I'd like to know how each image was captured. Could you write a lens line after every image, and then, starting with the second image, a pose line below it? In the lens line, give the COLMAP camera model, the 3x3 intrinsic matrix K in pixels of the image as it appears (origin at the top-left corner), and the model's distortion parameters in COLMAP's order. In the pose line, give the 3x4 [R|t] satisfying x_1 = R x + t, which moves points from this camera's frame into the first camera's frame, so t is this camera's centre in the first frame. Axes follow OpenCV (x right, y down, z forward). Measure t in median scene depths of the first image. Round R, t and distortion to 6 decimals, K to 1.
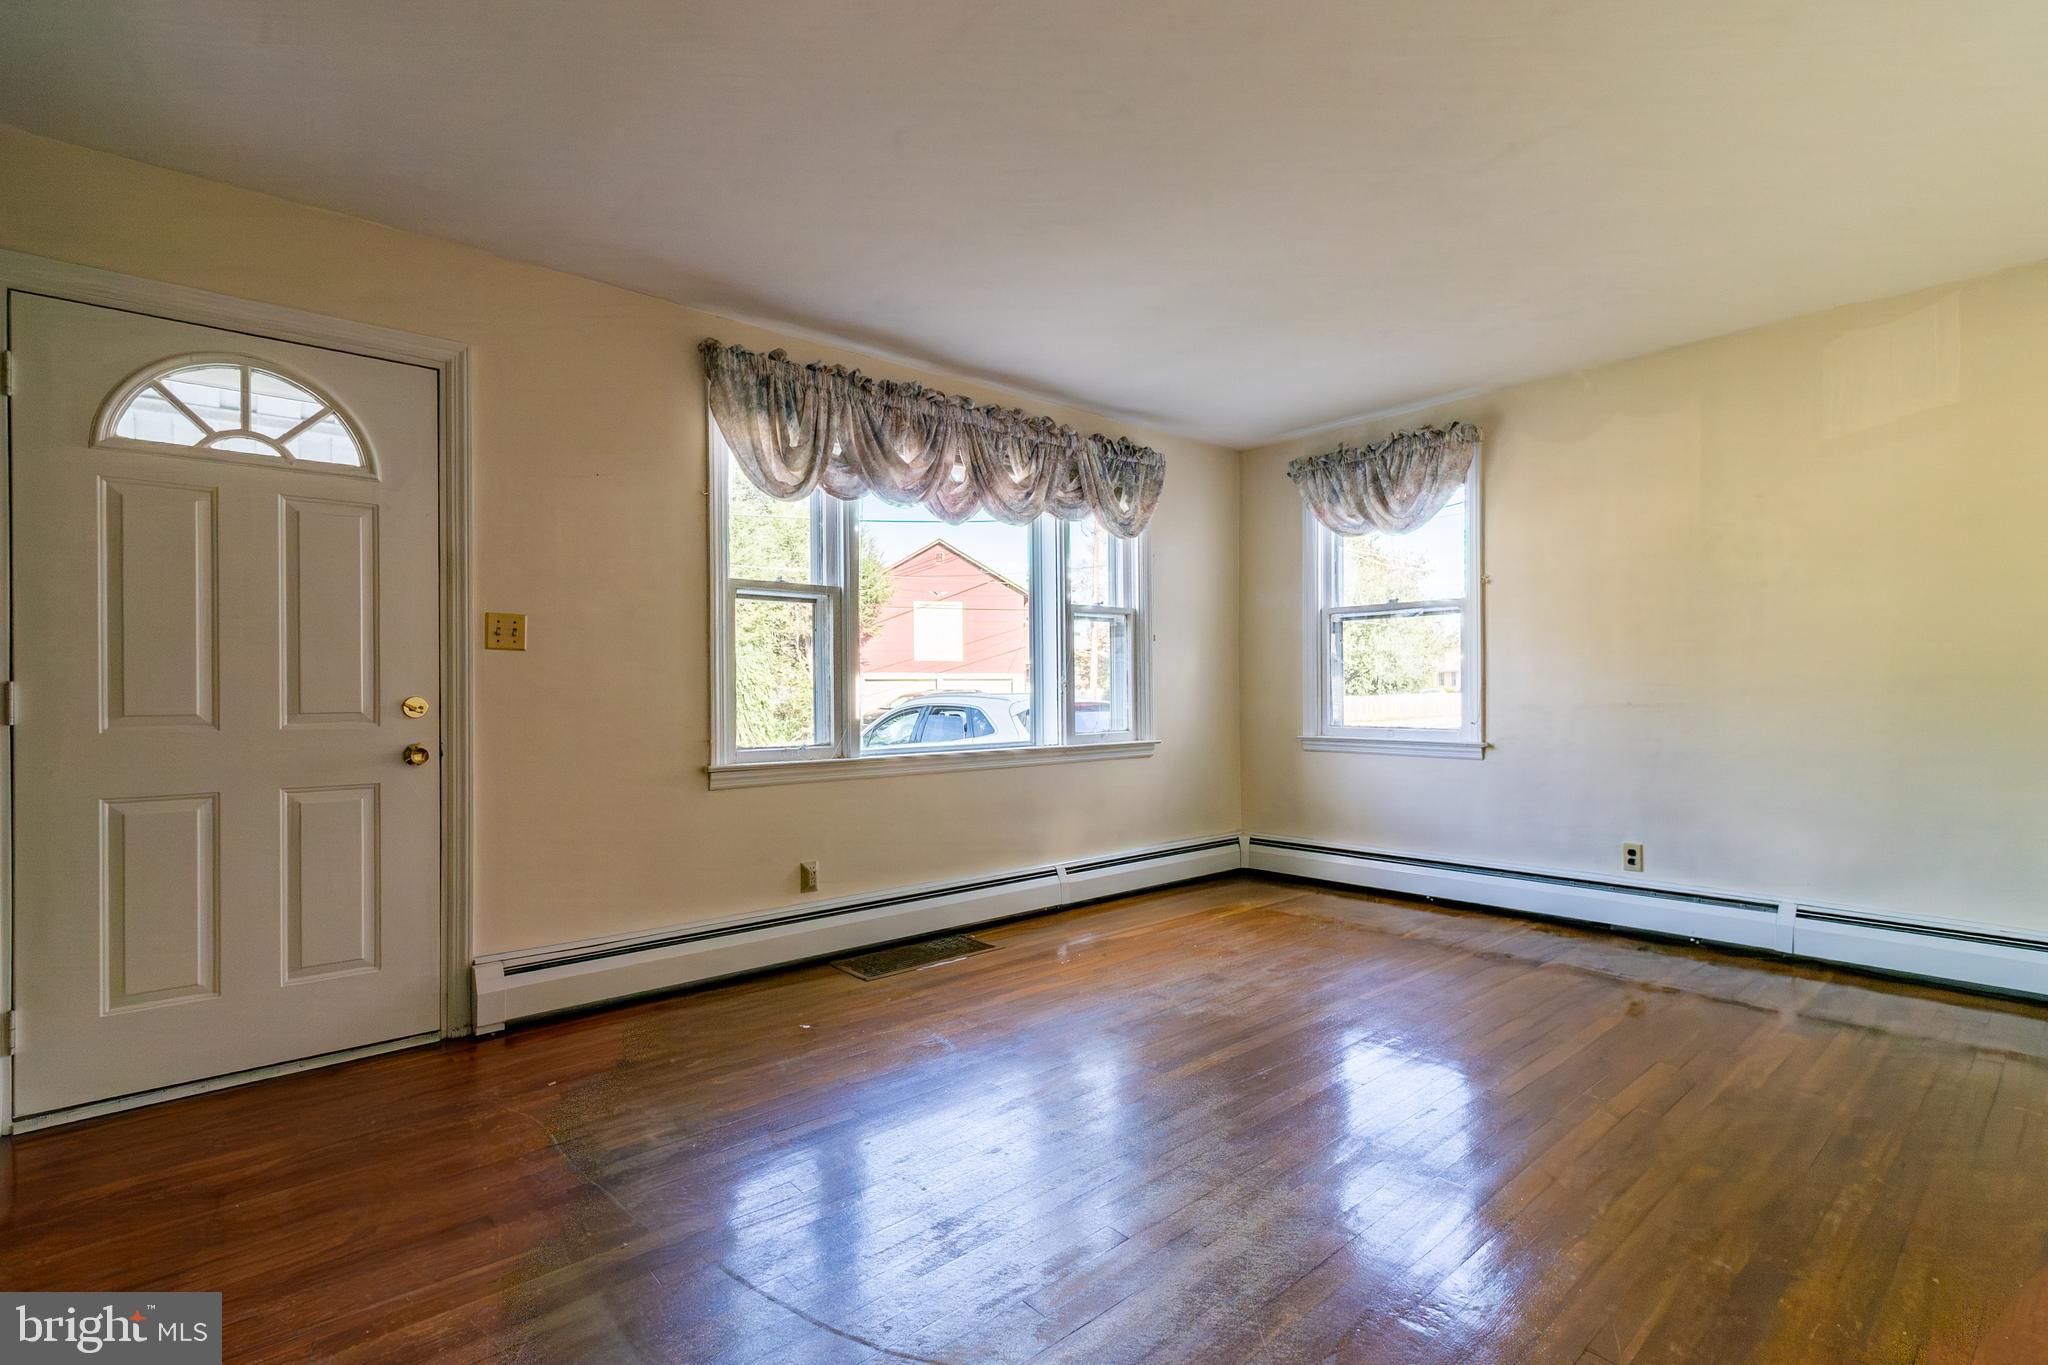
lens RADIAL K [[997.7, 0, 1018.8], [0, 997.7, 680.3], [0, 0, 1]] dist [0.001565, 0.000113]
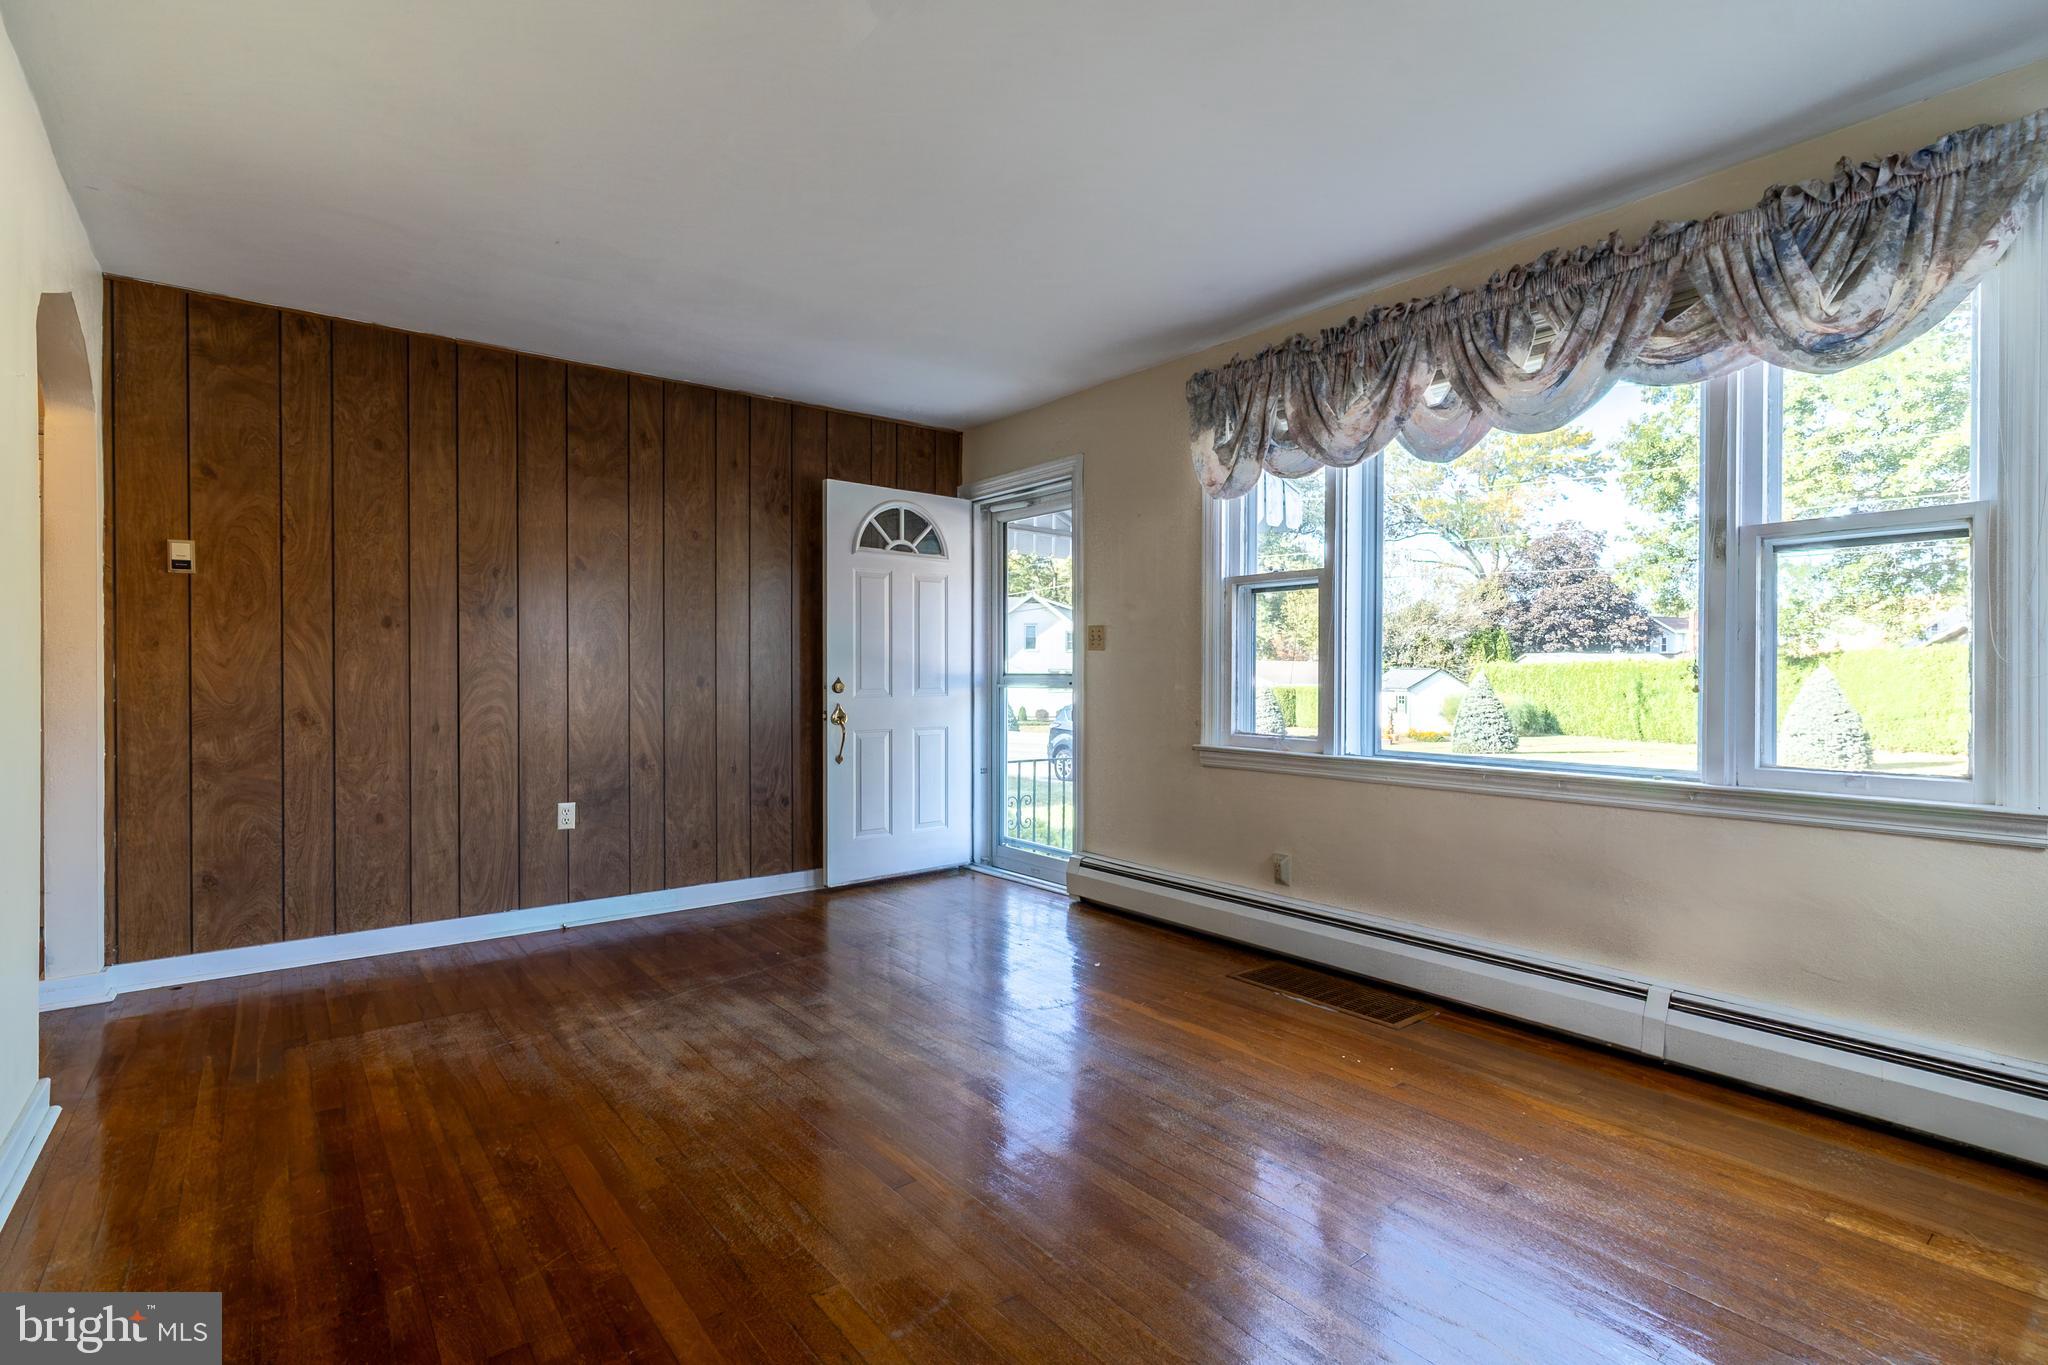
lens RADIAL K [[997.7, 0, 1018.8], [0, 997.7, 680.3], [0, 0, 1]] dist [0.001565, 0.000113]
pose [[-0.086528, 0.010517, -0.996194, 0.778302], [0.007361, 0.999924, 0.009917, -0.001855], [0.996222, -0.006475, -0.086599, 0.815143]]
